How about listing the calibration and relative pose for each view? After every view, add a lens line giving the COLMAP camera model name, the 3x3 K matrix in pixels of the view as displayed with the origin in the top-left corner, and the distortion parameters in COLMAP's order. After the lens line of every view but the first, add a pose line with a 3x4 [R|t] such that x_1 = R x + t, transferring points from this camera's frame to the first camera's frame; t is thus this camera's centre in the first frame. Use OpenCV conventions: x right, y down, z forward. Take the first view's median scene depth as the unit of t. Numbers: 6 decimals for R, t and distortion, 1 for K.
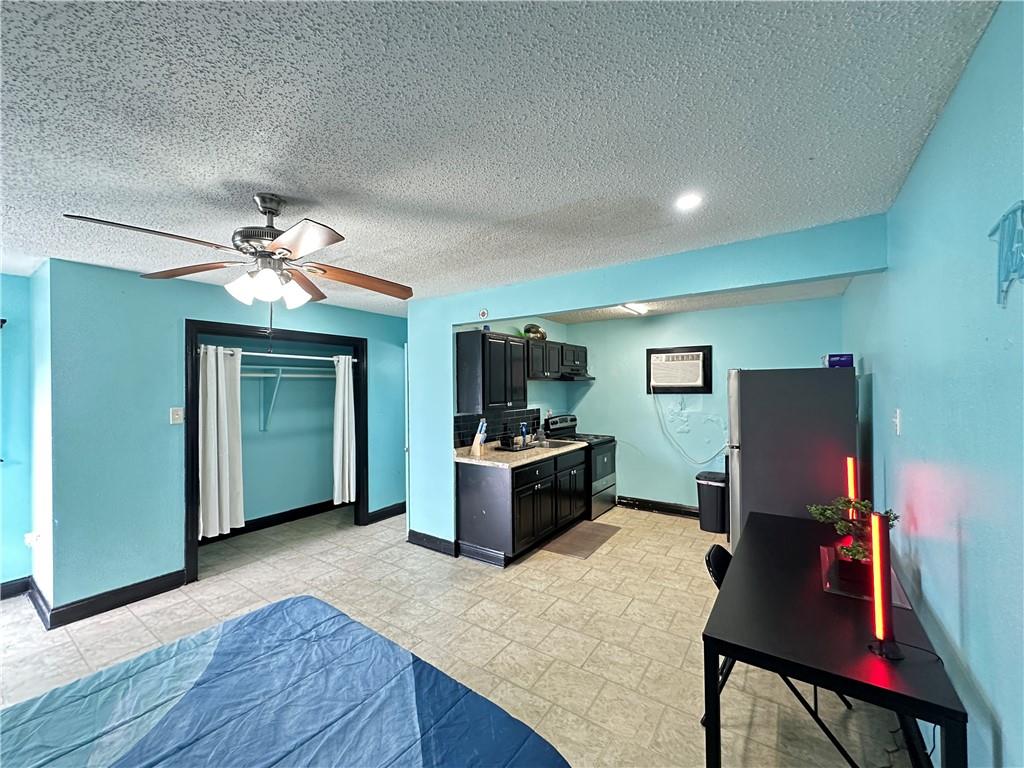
lens RADIAL K [[407.9, 0, 512.0], [0, 407.9, 384.0], [0, 0, 1]] dist [-0.000815, -0.000016]
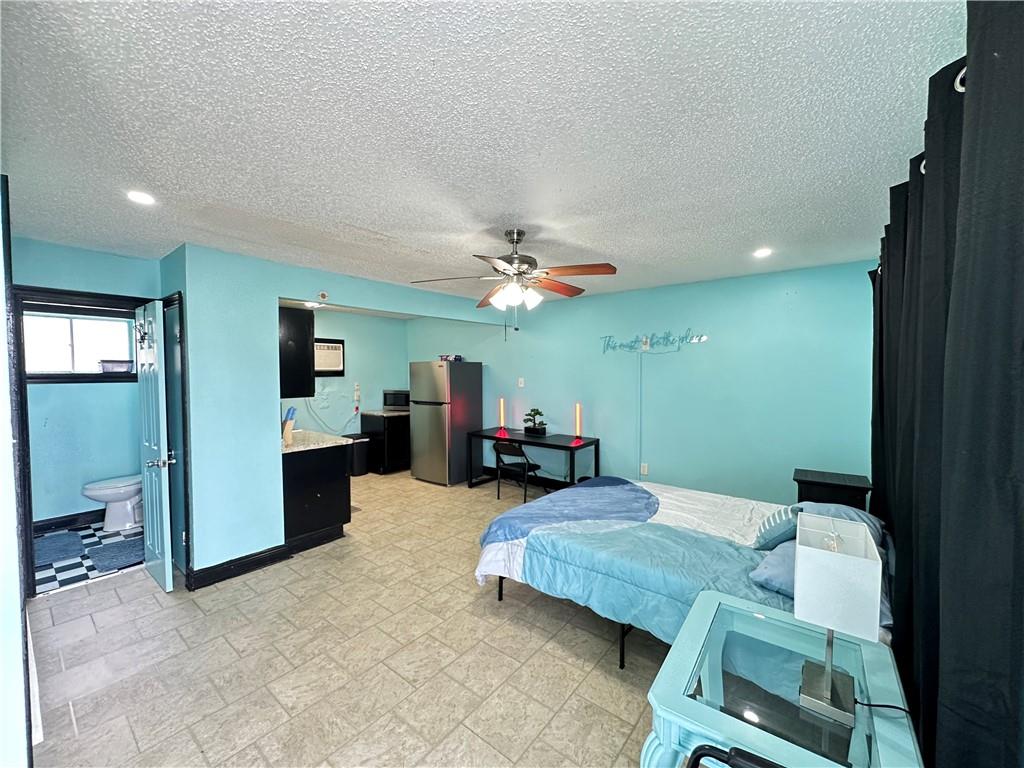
lens RADIAL K [[407.9, 0, 512.0], [0, 407.9, 384.0], [0, 0, 1]] dist [-0.000815, -0.000016]
pose [[0.072007, -0.023962, 0.997116, -1.109176], [-0.006420, 0.999680, 0.024488, 0.016422], [-0.997383, -0.008165, 0.071831, 0.501944]]
